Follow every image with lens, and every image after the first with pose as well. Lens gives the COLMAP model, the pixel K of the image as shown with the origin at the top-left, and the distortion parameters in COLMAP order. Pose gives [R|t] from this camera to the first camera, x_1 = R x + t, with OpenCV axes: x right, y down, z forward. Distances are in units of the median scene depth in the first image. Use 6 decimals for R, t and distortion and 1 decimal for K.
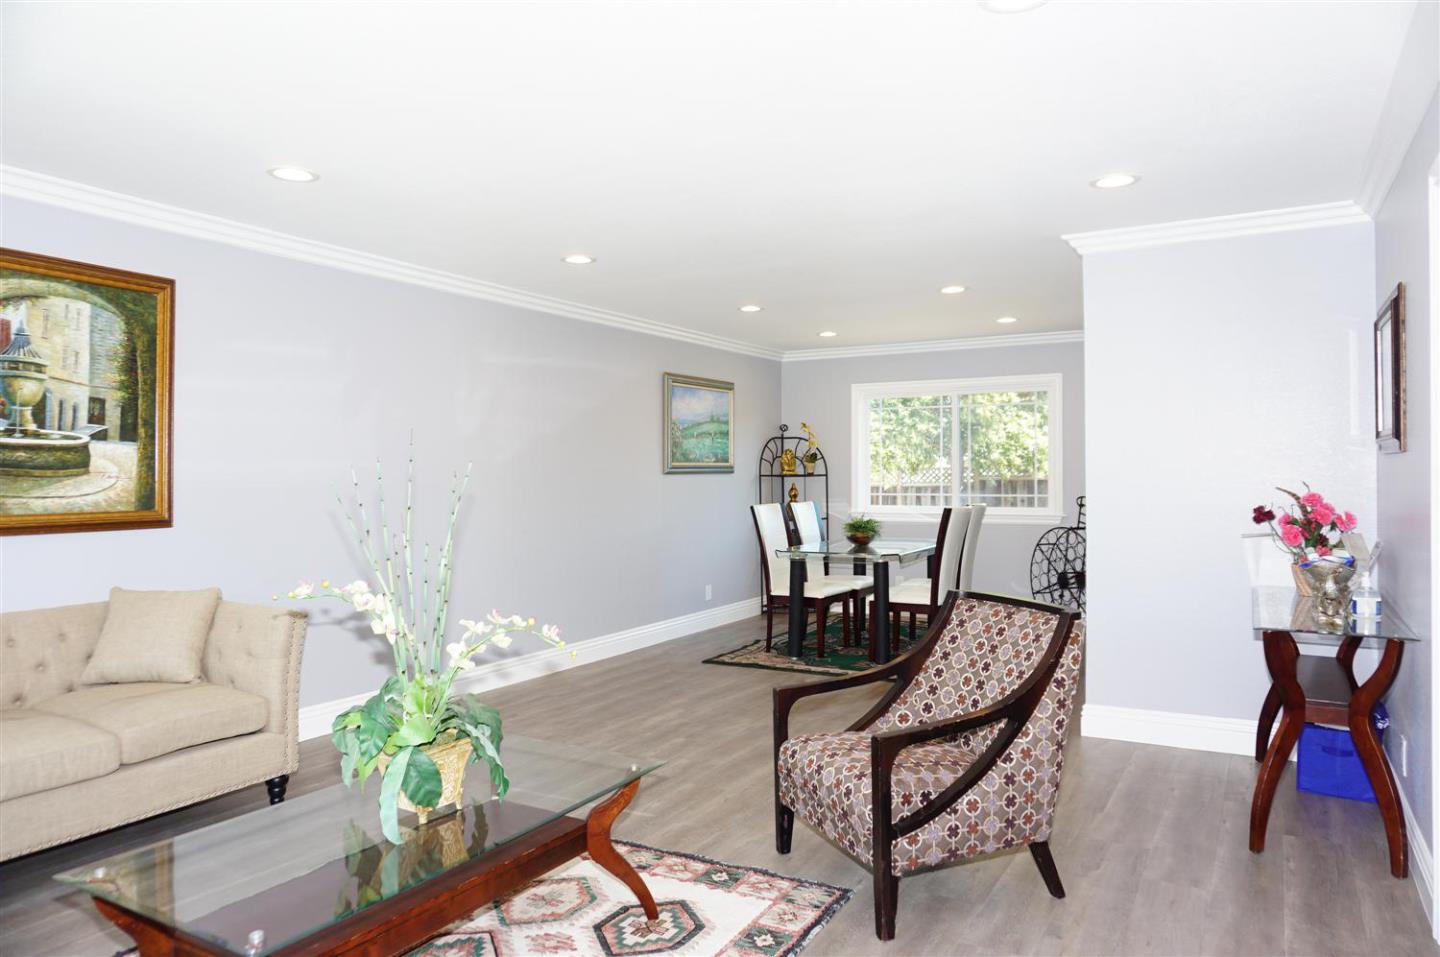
lens RADIAL K [[955.2, 0, 722.1], [0, 955.2, 472.7], [0, 0, 1]] dist [-0.043889, 0.015032]
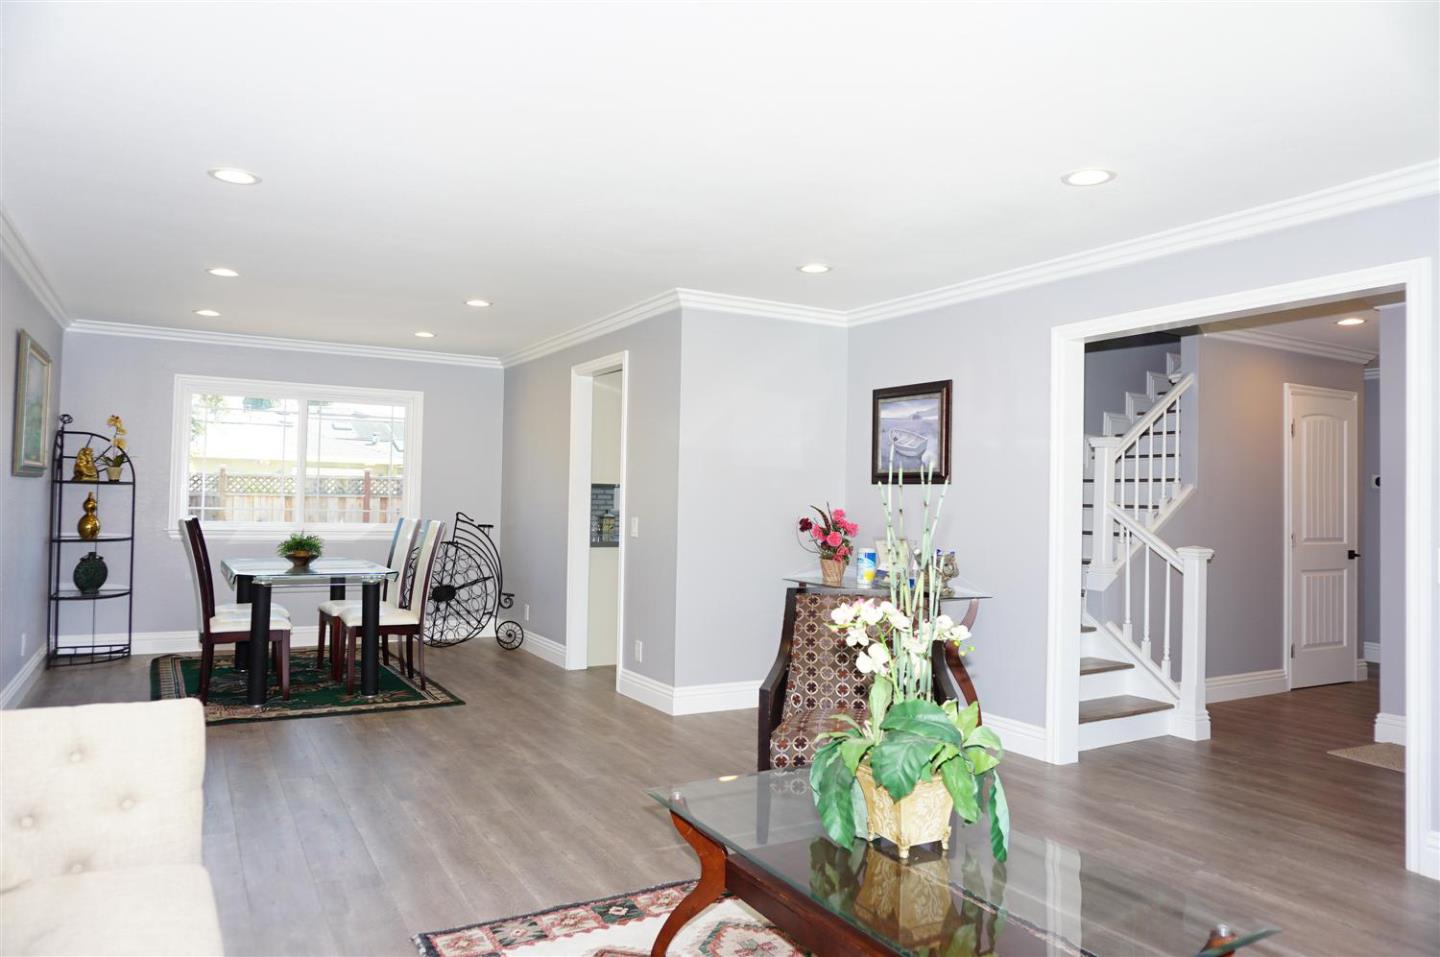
lens RADIAL K [[955.2, 0, 715.0], [0, 955.2, 481.1], [0, 0, 1]] dist [-0.043889, 0.015032]
pose [[0.505442, 0.033944, 0.862193, -0.769021], [-0.024715, 0.999385, -0.024856, 0.019495], [-0.862507, -0.008746, 0.505970, 0.438625]]
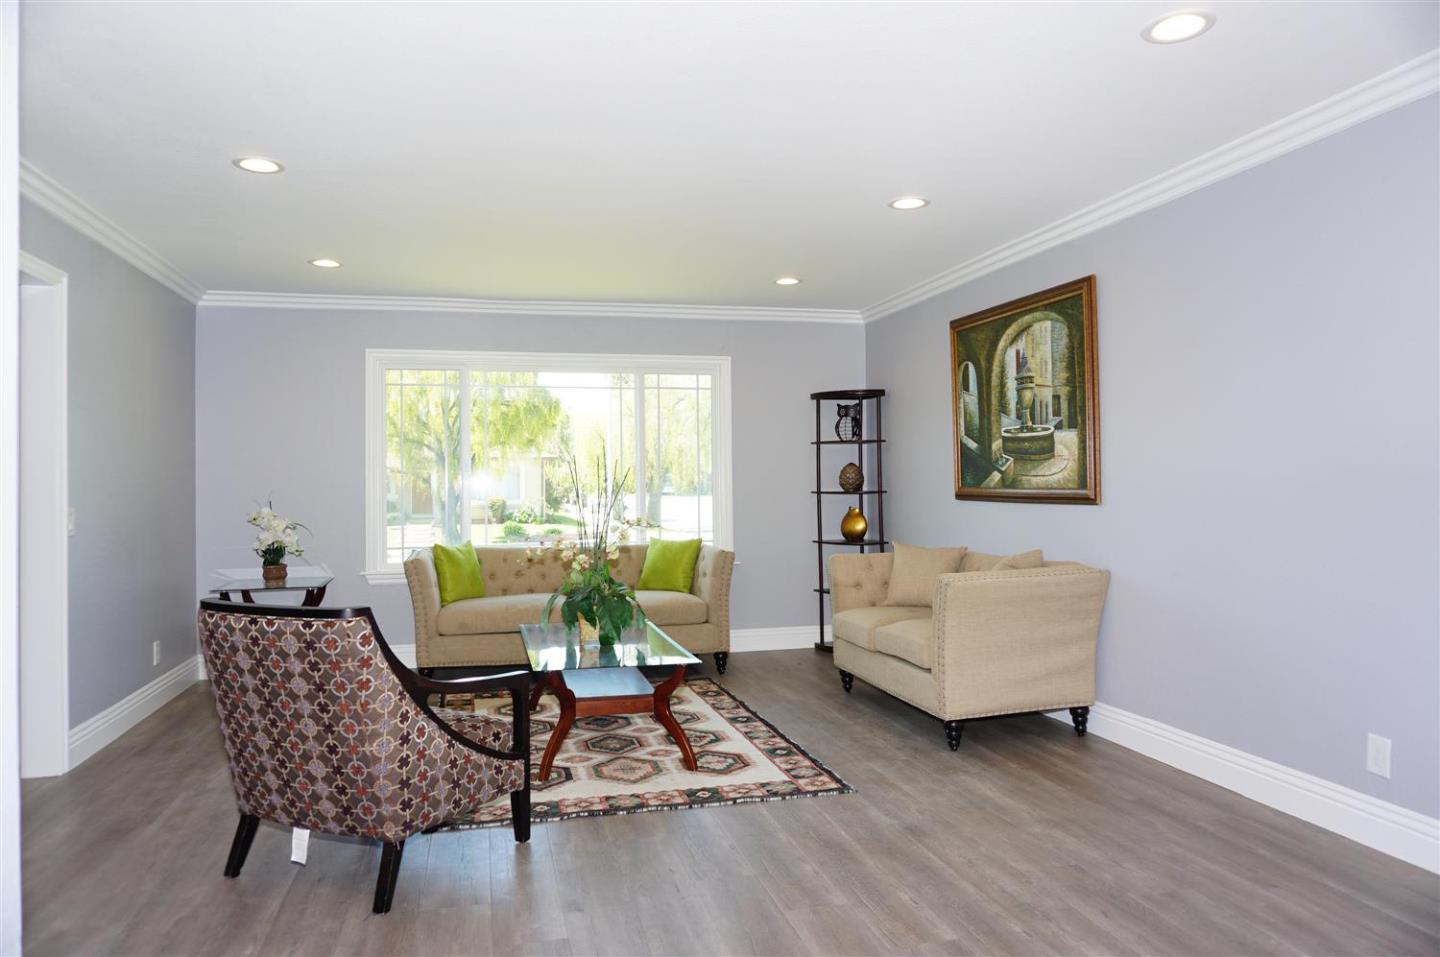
lens RADIAL K [[955.2, 0, 714.8], [0, 955.2, 466.4], [0, 0, 1]] dist [-0.043889, 0.015032]
pose [[-0.721865, 0.002127, -0.692030, 0.520271], [0.017999, 0.999715, -0.015703, 0.025169], [0.691799, -0.023791, -0.721698, 1.603608]]
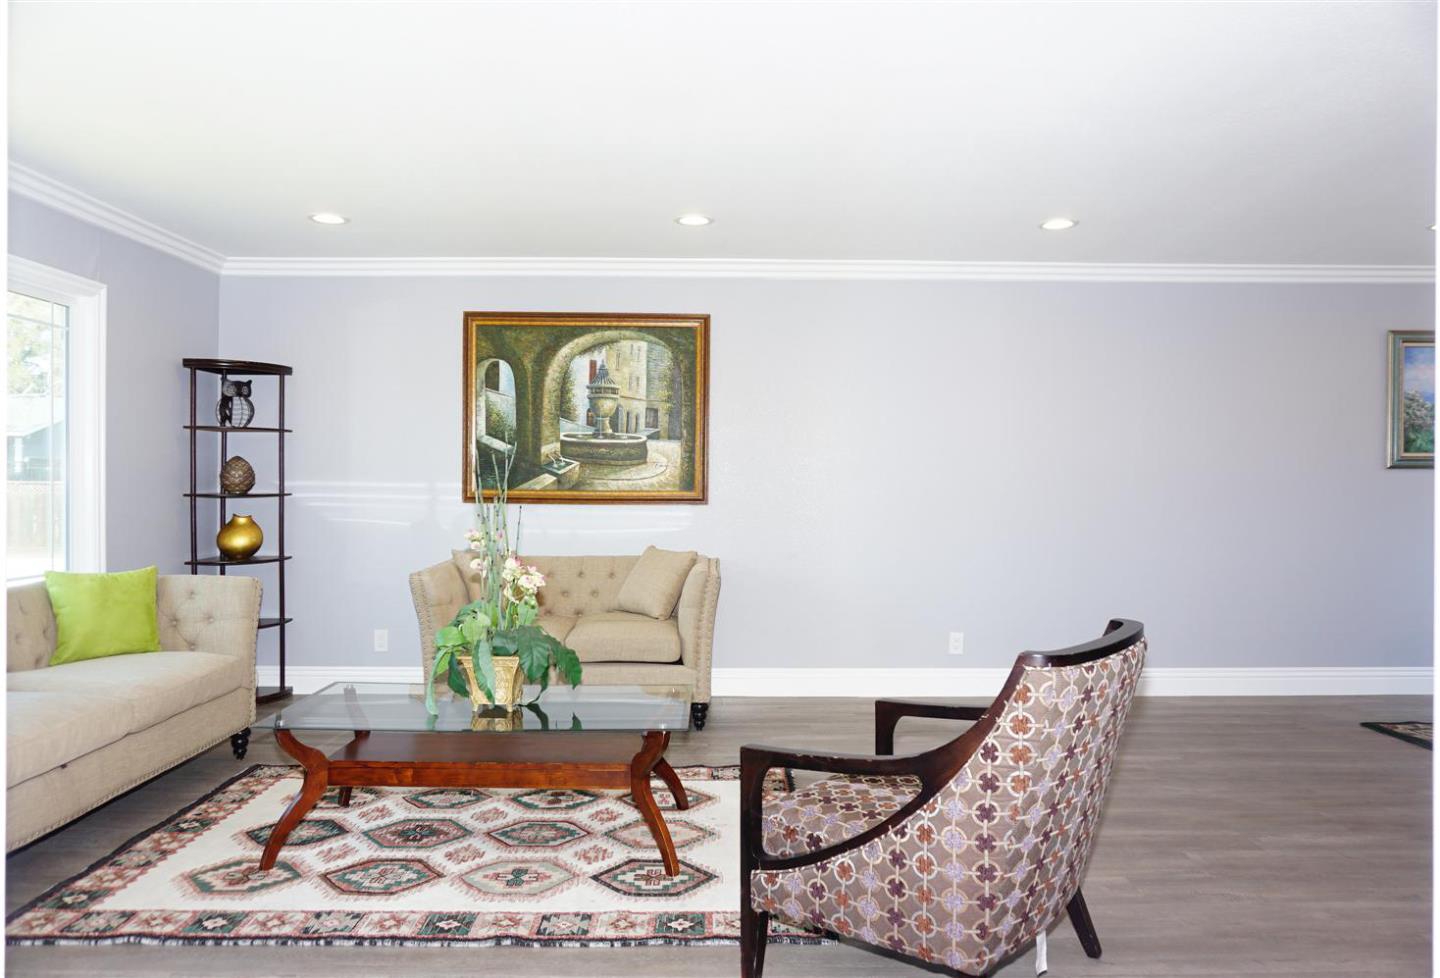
lens RADIAL K [[978.7, 0, 720.4], [0, 978.7, 480.9], [0, 0, 1]] dist [-0.020090, 0.000503]
pose [[0.504899, 0.007677, -0.863144, 0.645621], [-0.004441, 0.999970, 0.006296, 0.017644], [0.863167, 0.000655, 0.504918, 0.359853]]
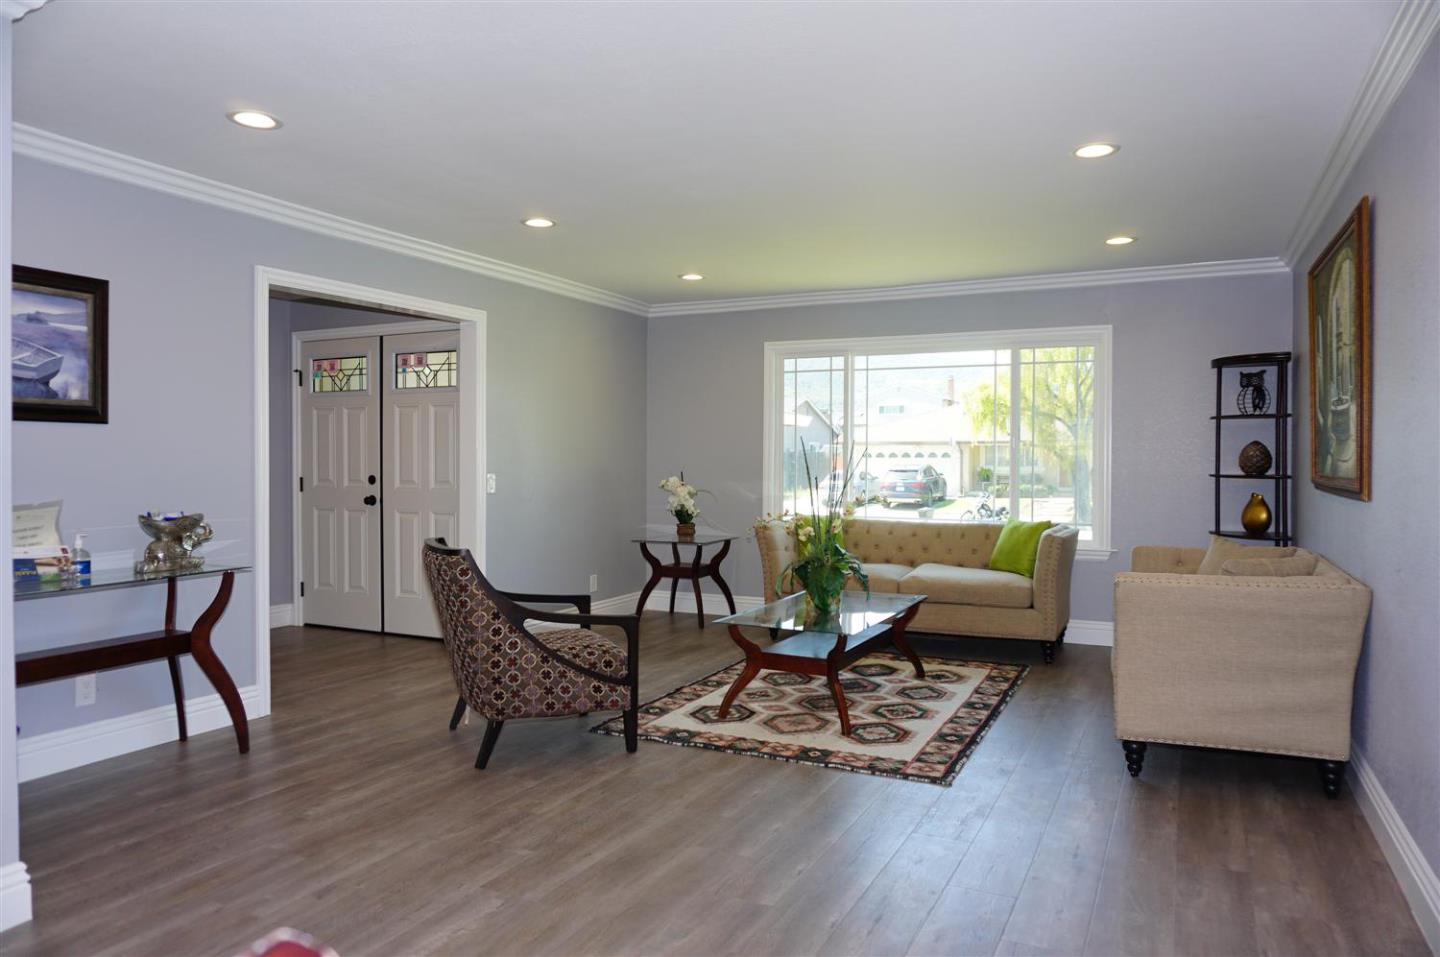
lens RADIAL K [[955.2, 0, 730.9], [0, 955.2, 474.6], [0, 0, 1]] dist [-0.043889, 0.015032]
pose [[-0.997222, 0.004775, -0.074338, 0.023058], [0.003716, 0.999890, 0.014386, 0.022834], [0.074399, 0.014070, -0.997129, 1.917425]]
